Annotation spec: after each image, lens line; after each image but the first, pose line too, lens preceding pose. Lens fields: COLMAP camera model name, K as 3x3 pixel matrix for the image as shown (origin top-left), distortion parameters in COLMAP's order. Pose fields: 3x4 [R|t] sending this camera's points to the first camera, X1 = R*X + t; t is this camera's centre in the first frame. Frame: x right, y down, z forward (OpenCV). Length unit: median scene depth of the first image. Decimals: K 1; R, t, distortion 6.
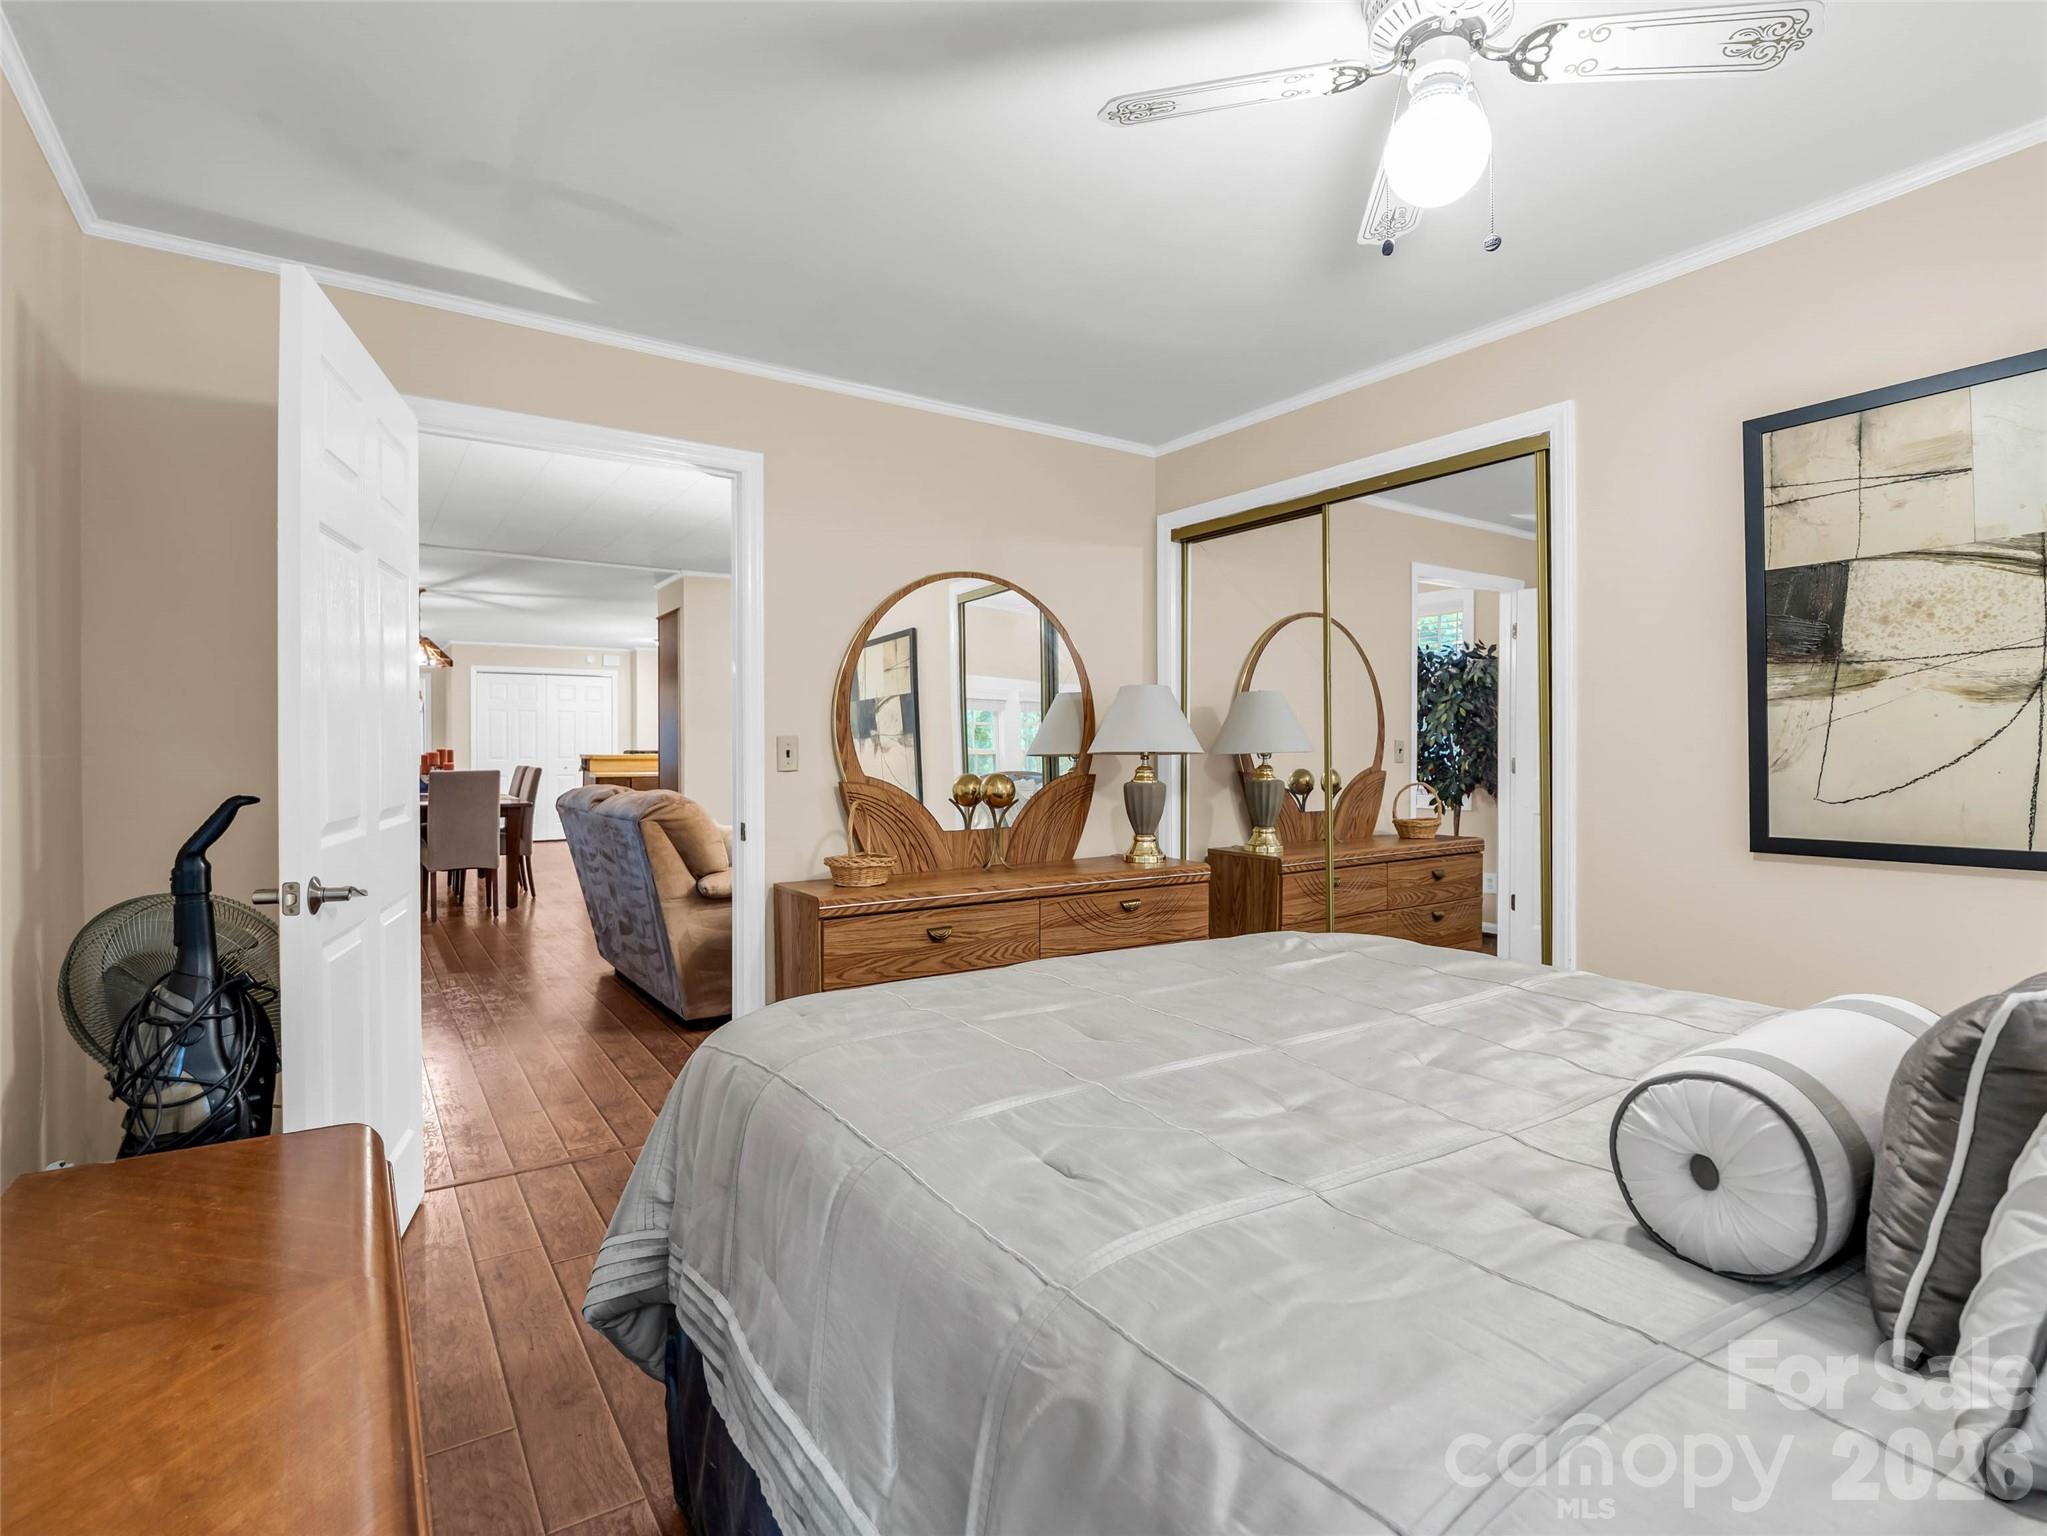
lens RADIAL K [[1006.8, 0, 1021.6], [0, 1006.8, 750.2], [0, 0, 1]] dist [-0.013075, -0.000205]
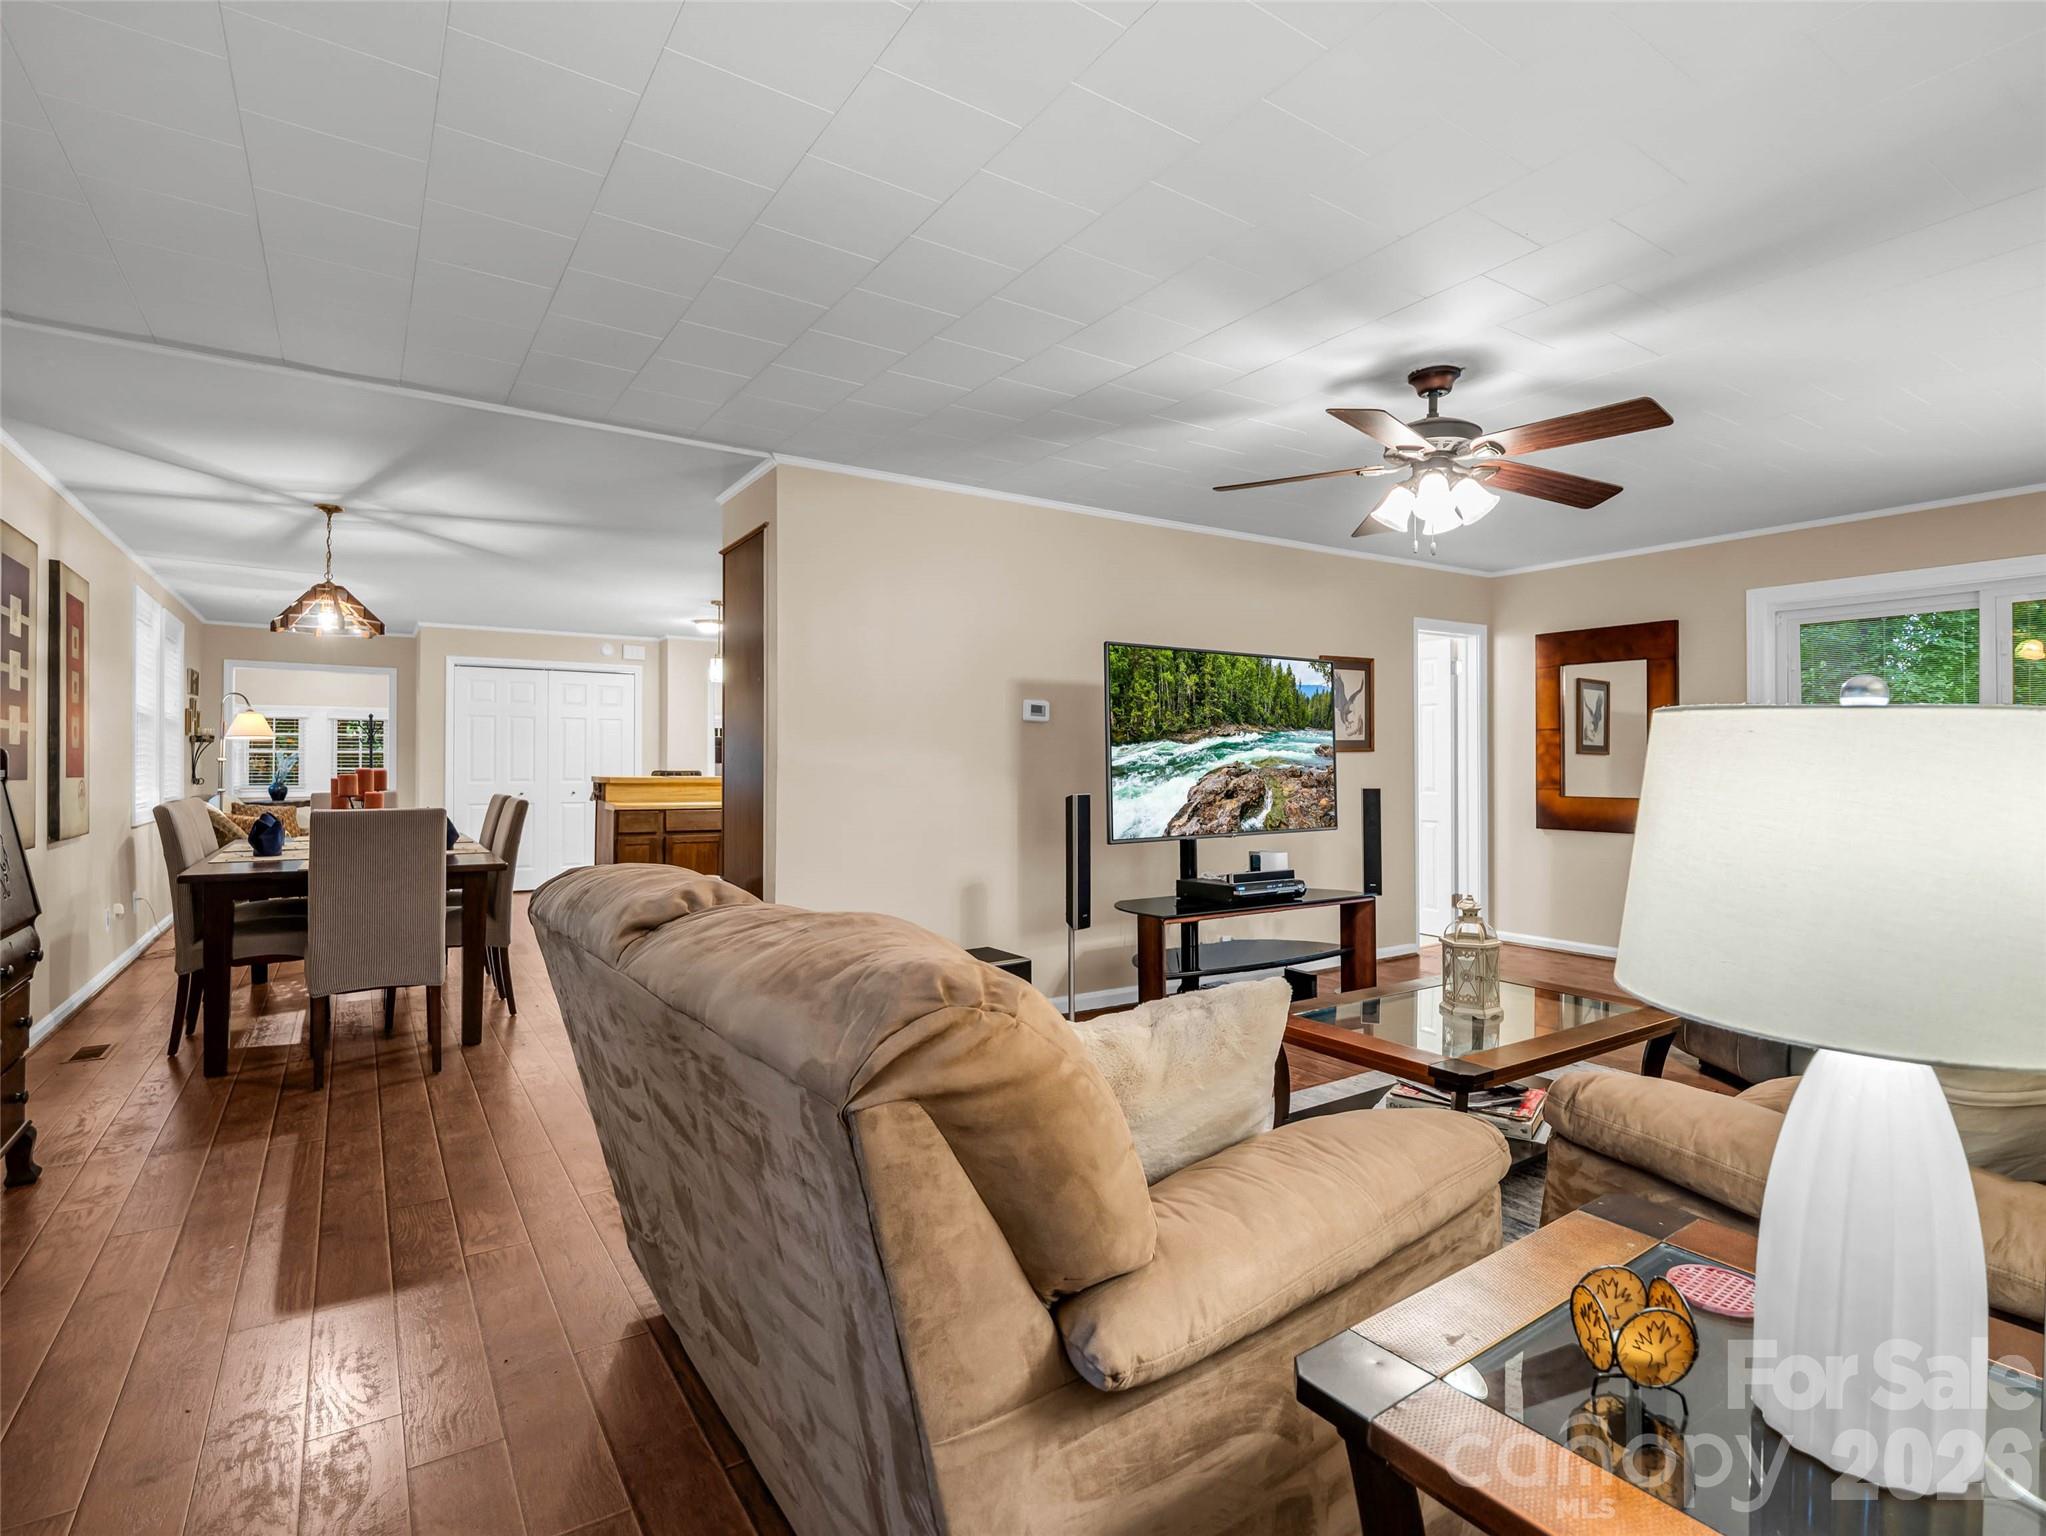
lens RADIAL K [[1004.0, 0, 1029.6], [0, 1004.0, 749.9], [0, 0, 1]] dist [-0.003774, -0.001324]
pose [[0.999989, 0.003018, -0.003553, -0.177720], [-0.003085, 0.999814, -0.019063, -0.002541], [0.003494, 0.019074, 0.999812, 0.405658]]
